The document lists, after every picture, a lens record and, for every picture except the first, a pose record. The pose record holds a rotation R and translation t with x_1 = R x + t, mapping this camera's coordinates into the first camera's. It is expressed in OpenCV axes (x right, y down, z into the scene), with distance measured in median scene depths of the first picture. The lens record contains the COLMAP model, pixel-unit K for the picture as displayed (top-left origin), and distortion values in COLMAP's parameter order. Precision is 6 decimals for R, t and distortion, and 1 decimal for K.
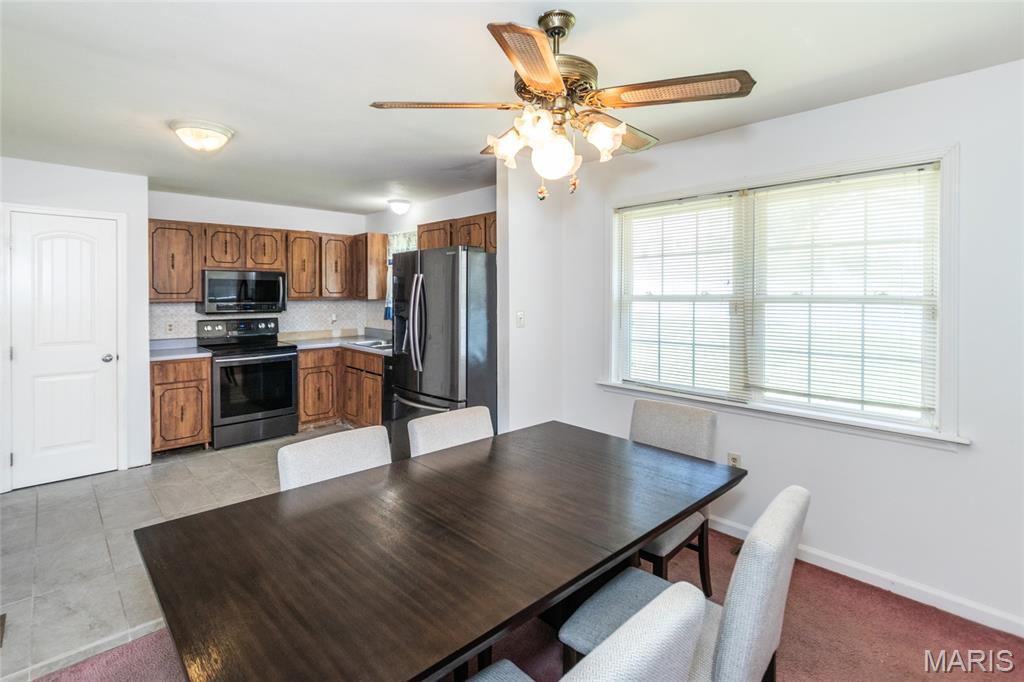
lens RADIAL K [[483.1, 0, 512.0], [0, 483.1, 341.0], [0, 0, 1]] dist [0.000016, -0.000002]
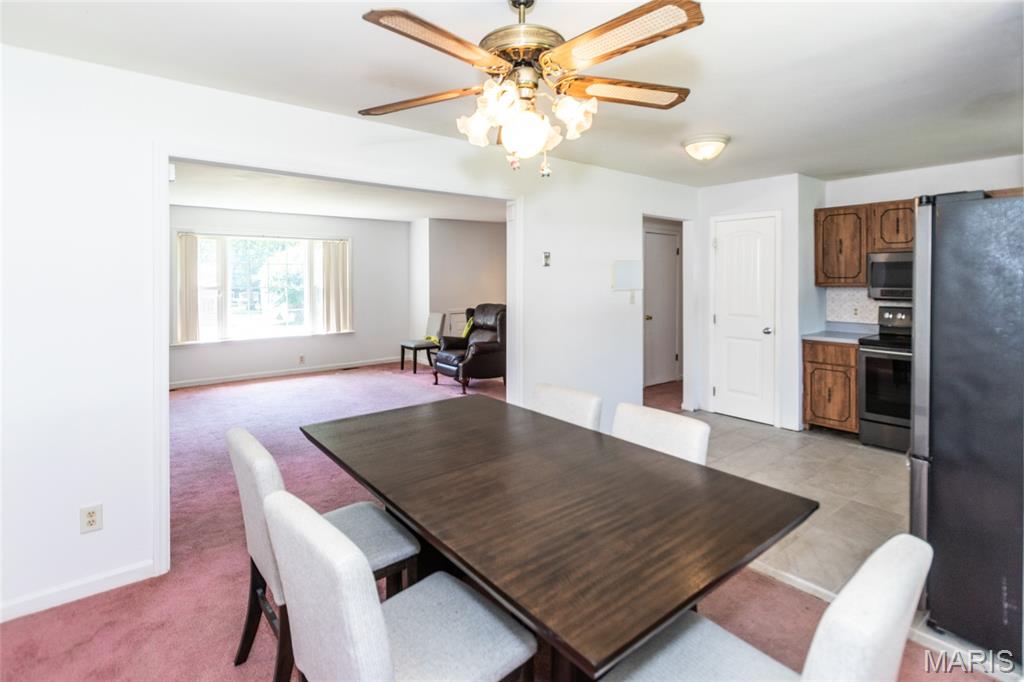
lens RADIAL K [[487.7, 0, 512.4], [0, 487.7, 327.7], [0, 0, 1]] dist [0.000302, 0.000043]
pose [[-0.089276, 0.099166, -0.991058, 0.394244], [-0.095994, 0.989542, 0.107662, -0.038560], [0.991370, 0.104747, -0.078823, 0.402697]]
